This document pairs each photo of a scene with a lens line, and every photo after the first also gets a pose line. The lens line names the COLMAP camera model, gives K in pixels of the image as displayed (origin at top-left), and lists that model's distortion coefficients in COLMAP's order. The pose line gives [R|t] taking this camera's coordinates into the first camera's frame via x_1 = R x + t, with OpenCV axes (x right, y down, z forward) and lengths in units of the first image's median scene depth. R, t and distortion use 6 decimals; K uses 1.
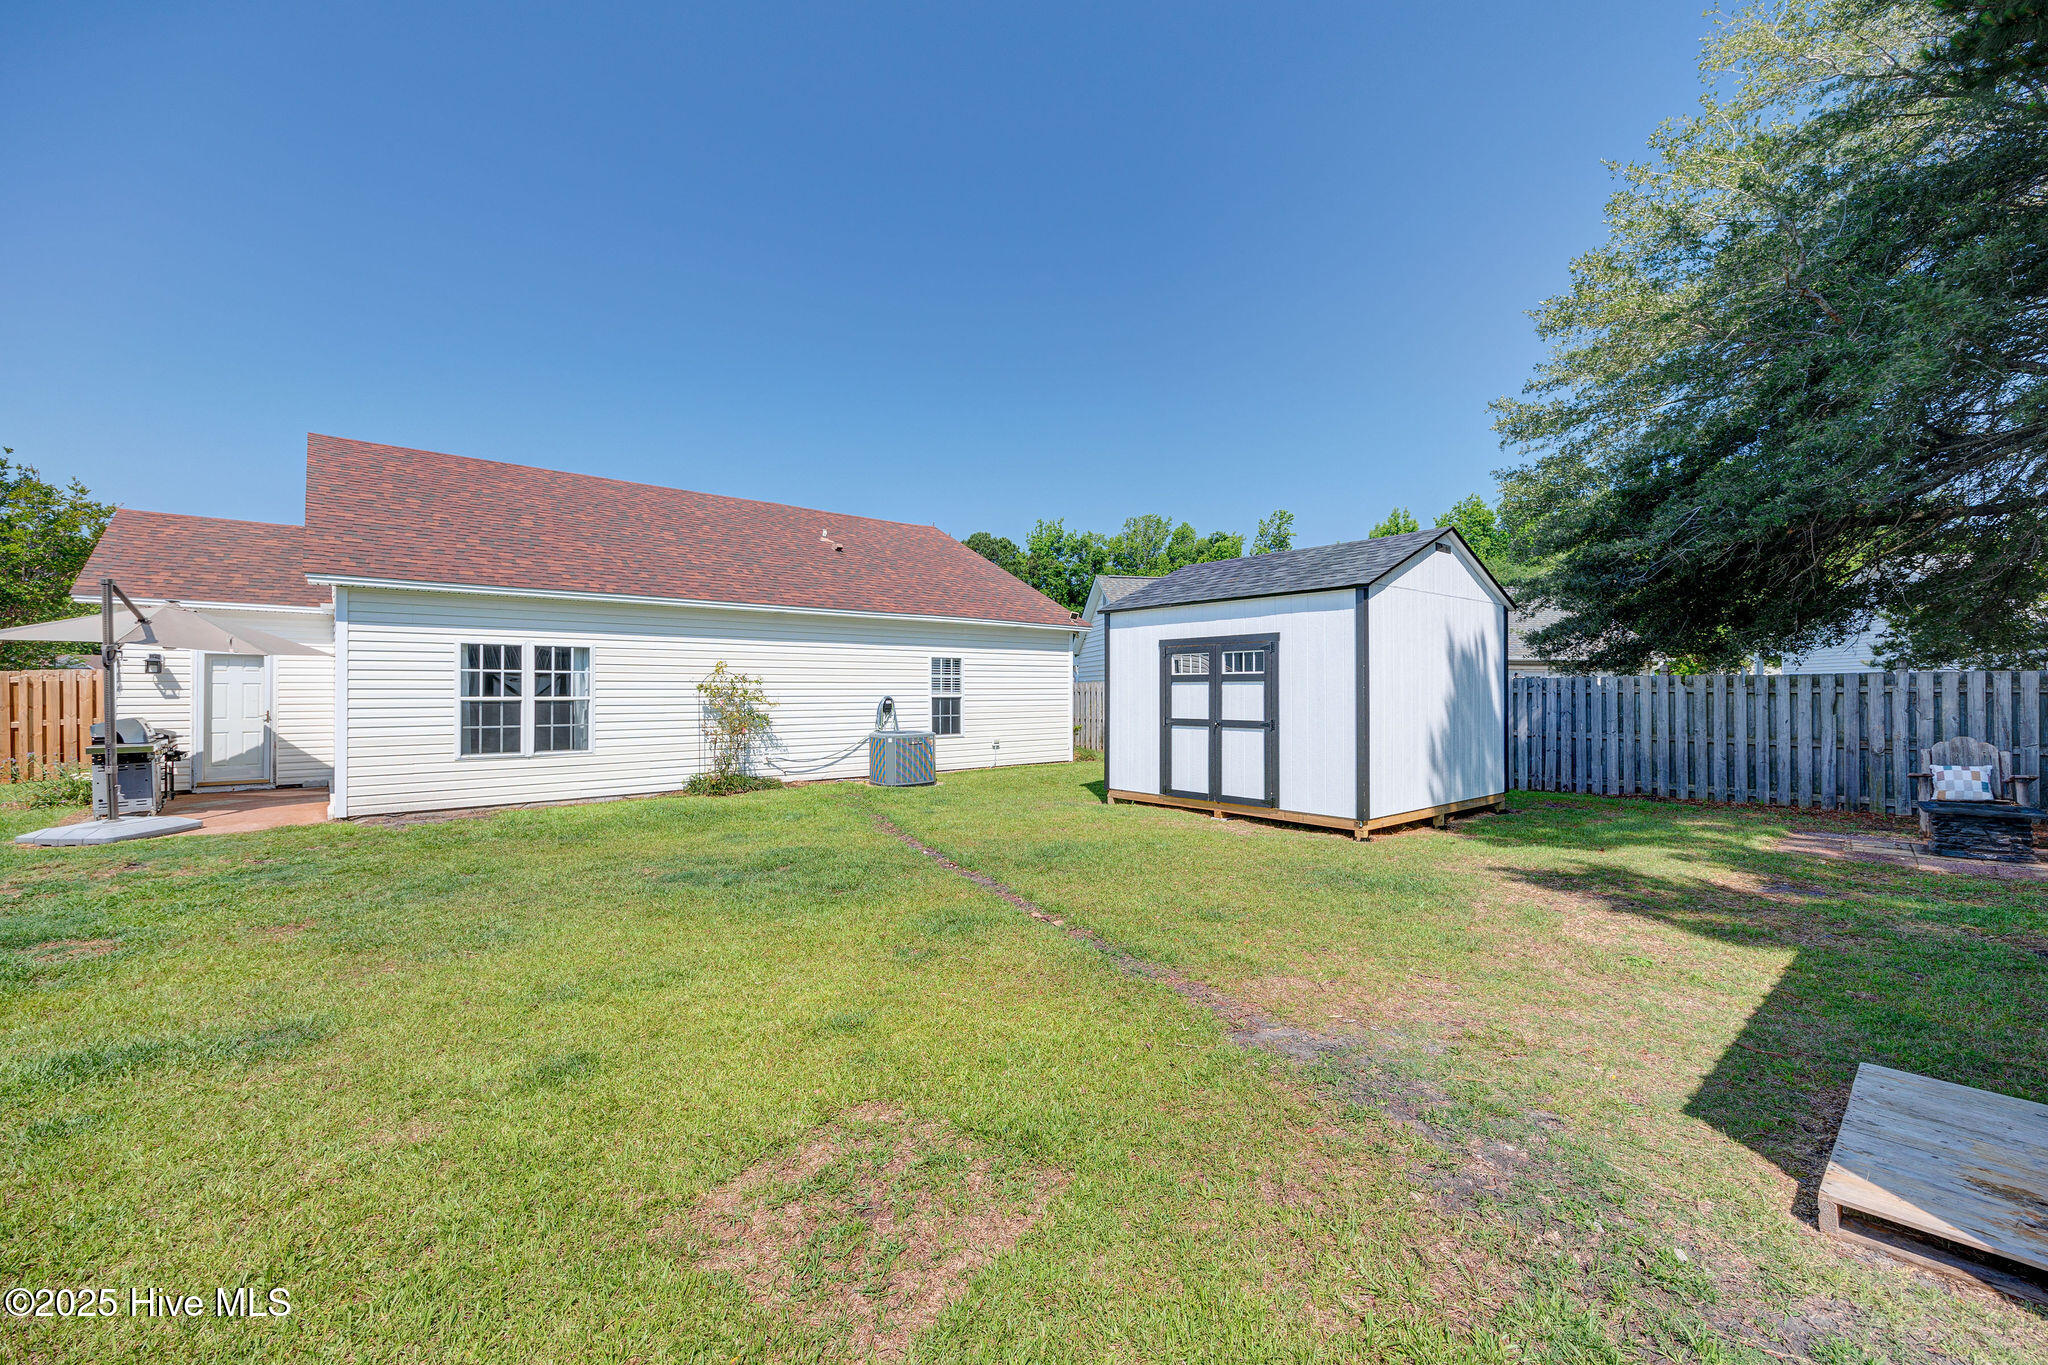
lens RADIAL K [[822.9, 0, 1012.1], [0, 822.9, 682.8], [0, 0, 1]] dist [0.000289, -0.000008]
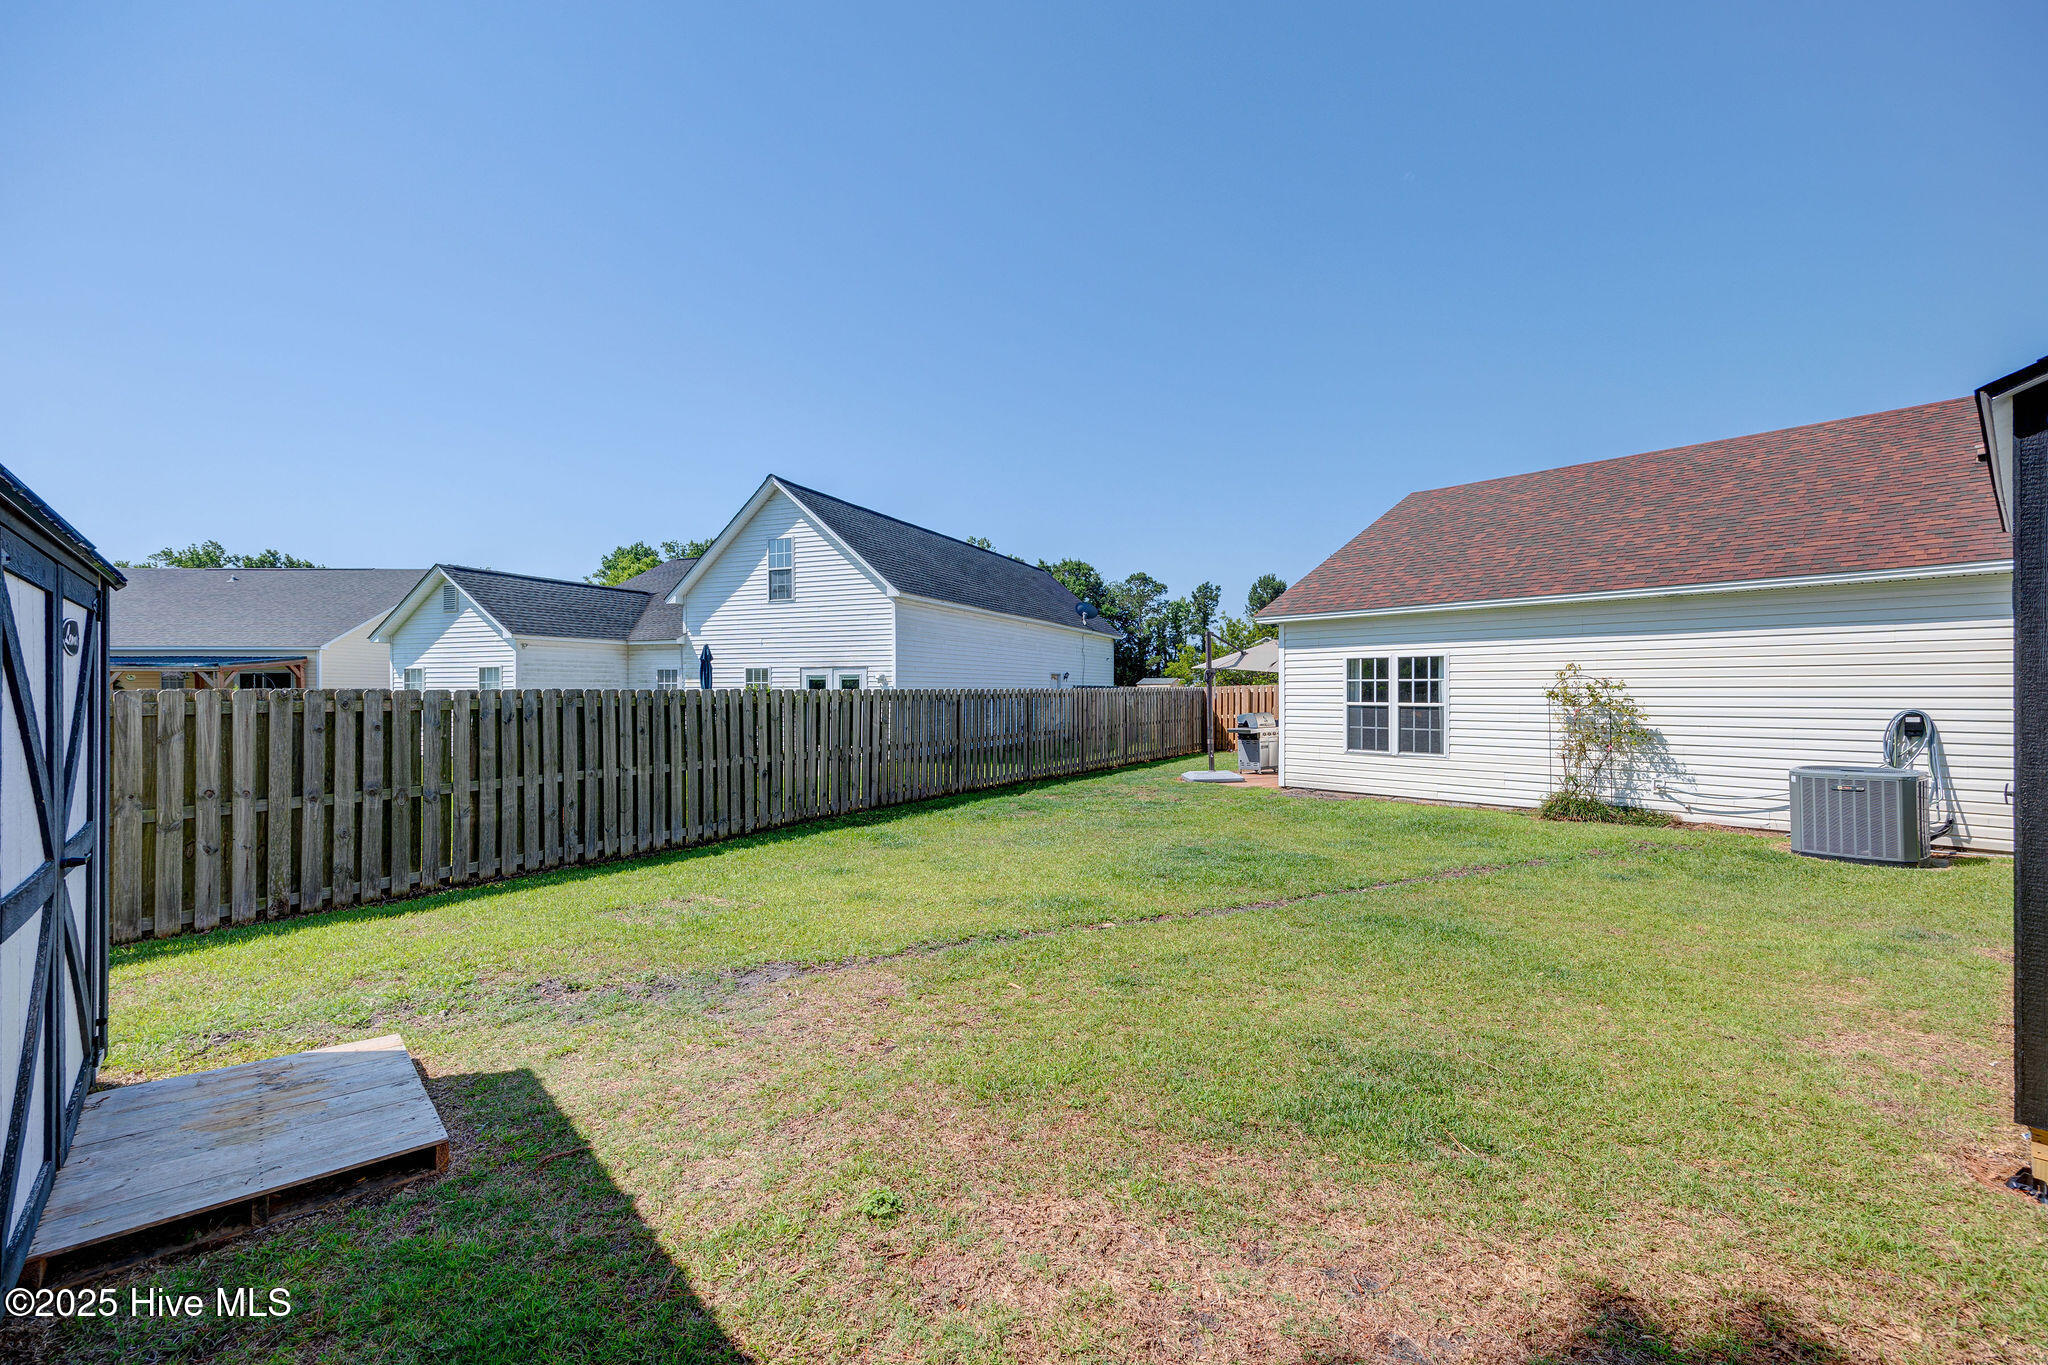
lens RADIAL K [[822.9, 0, 1011.1], [0, 822.9, 687.6], [0, 0, 1]] dist [0.000289, -0.000008]
pose [[0.059917, -0.007957, -0.998172, 0.512489], [0.004732, 0.999959, -0.007687, 0.002458], [0.998192, -0.004262, 0.059952, 0.407950]]
